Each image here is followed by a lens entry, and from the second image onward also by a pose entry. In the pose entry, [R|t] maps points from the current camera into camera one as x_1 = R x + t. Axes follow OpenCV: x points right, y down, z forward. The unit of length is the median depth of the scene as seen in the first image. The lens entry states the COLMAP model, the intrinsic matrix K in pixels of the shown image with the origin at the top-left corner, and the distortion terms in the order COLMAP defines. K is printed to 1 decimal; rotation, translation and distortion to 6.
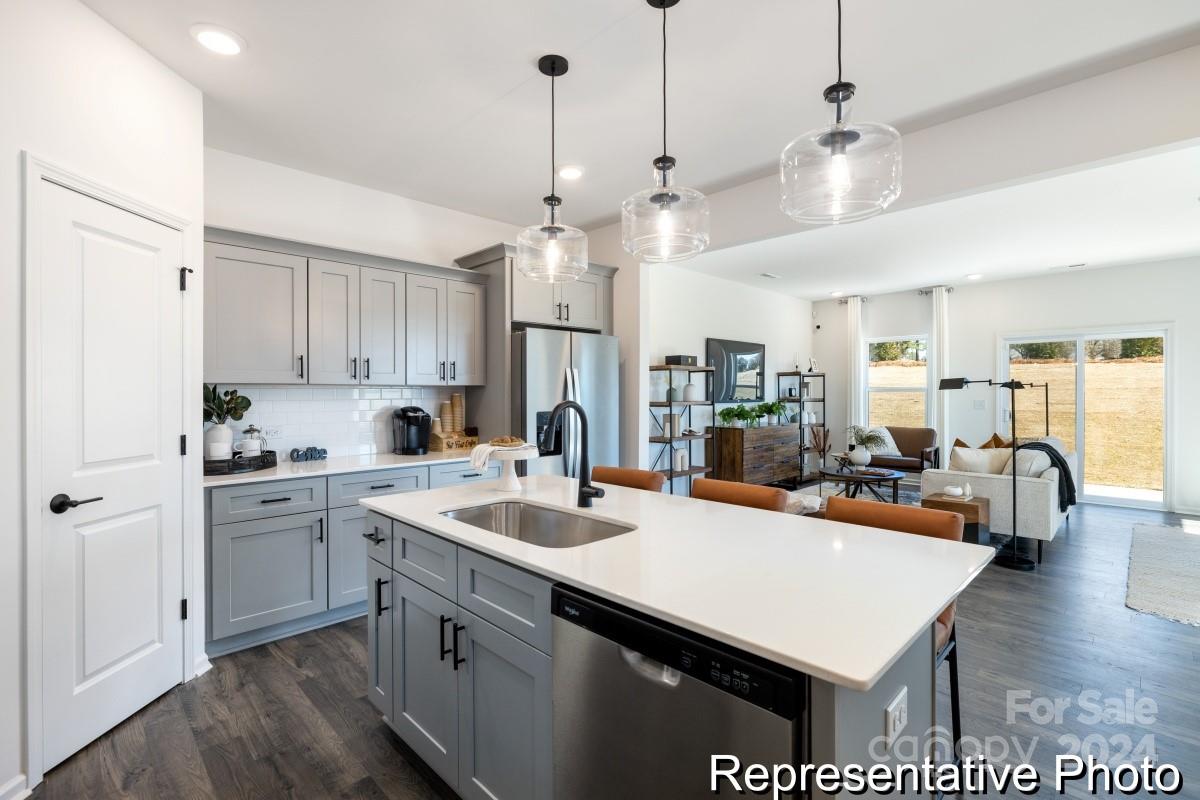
lens RADIAL K [[547.6, 0, 597.5], [0, 547.6, 395.0], [0, 0, 1]] dist [-0.002596, 0.000165]
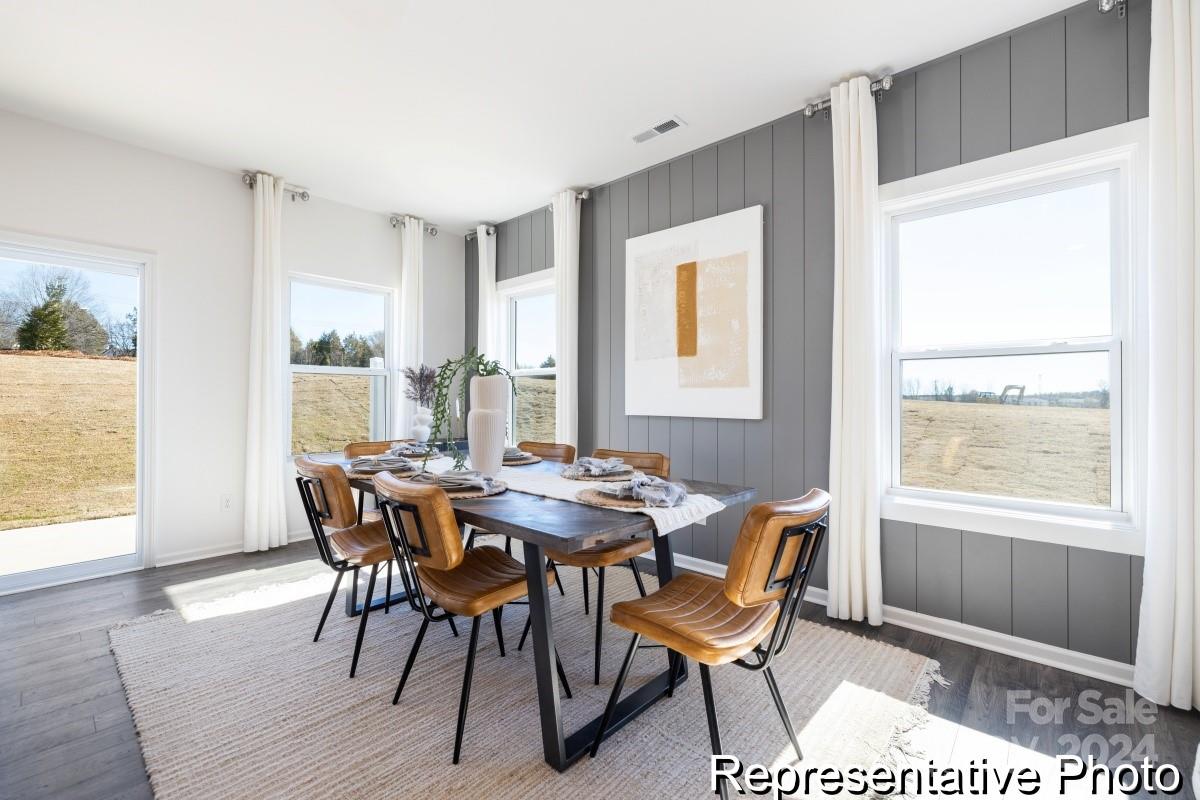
lens RADIAL K [[501.5, 0, 597.9], [0, 501.5, 395.3], [0, 0, 1]] dist [-0.003002, -0.000345]
pose [[-0.061395, 0.007950, 0.998082, 0.431043], [0.003473, 0.999964, -0.007751, 0.026881], [-0.998108, 0.002990, -0.061420, 0.494372]]
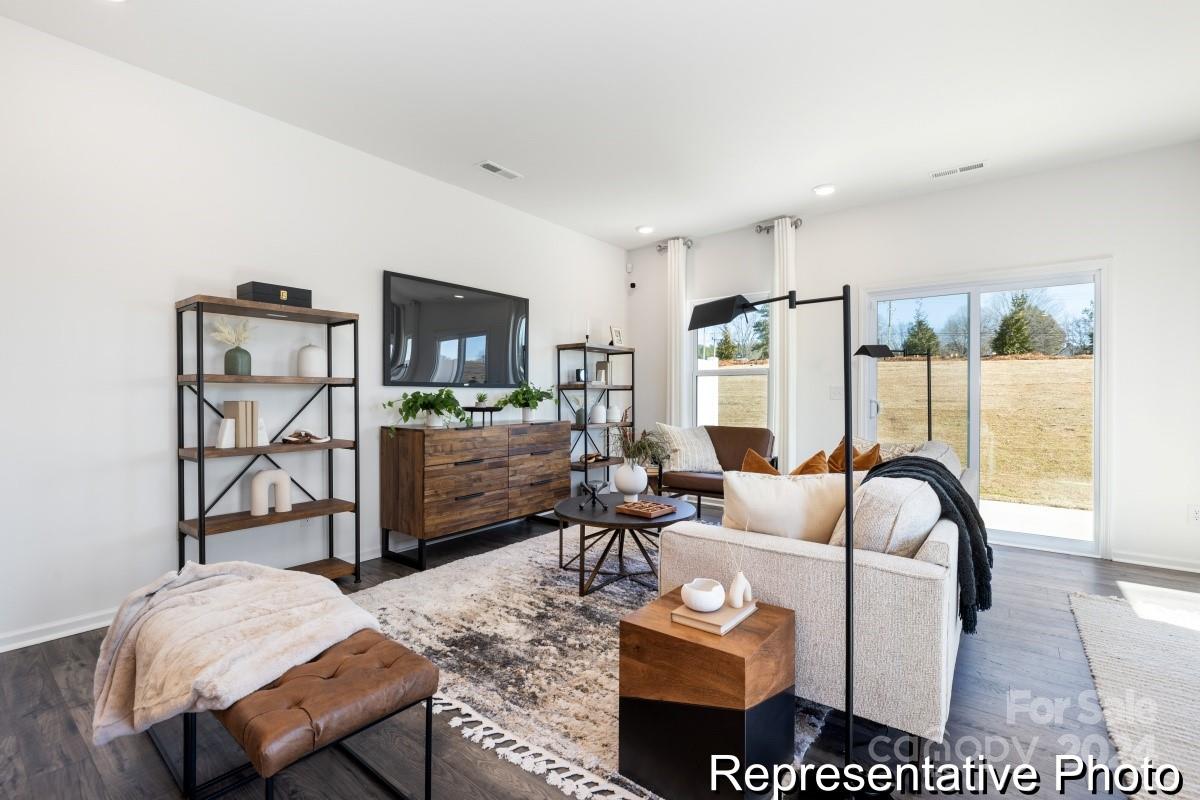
lens RADIAL K [[537.4, 0, 592.5], [0, 537.4, 400.1], [0, 0, 1]] dist [-0.008628, -0.000055]
pose [[0.991189, 0.002155, 0.132441, 0.346327], [-0.002631, 0.999991, 0.003421, 0.028002], [-0.132432, -0.003739, 0.991185, 0.426189]]
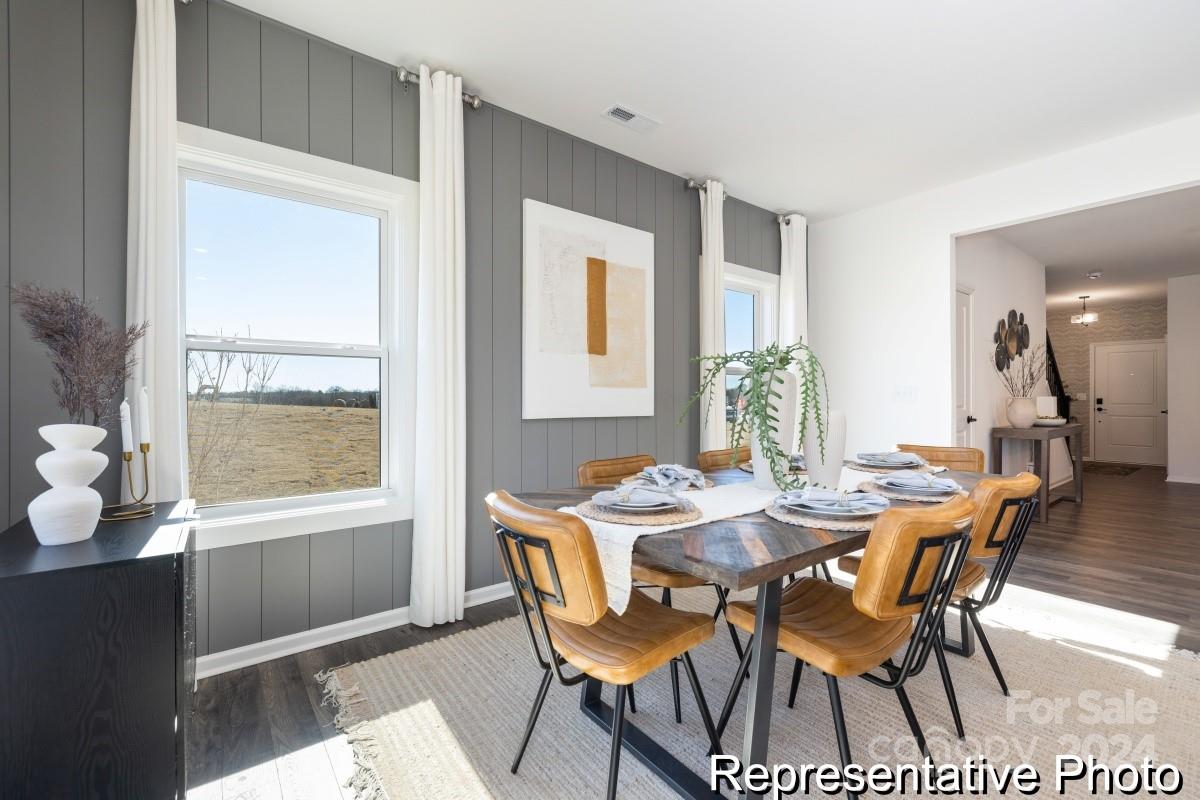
lens RADIAL K [[526.6, 0, 659.6], [0, 526.6, 397.1], [0, 0, 1]] dist [0.033899, -0.000033]
pose [[-0.997118, 0.002763, 0.075815, 0.857582], [0.002962, 0.999992, 0.002514, 0.024286], [-0.075807, 0.002732, -0.997119, 0.911403]]
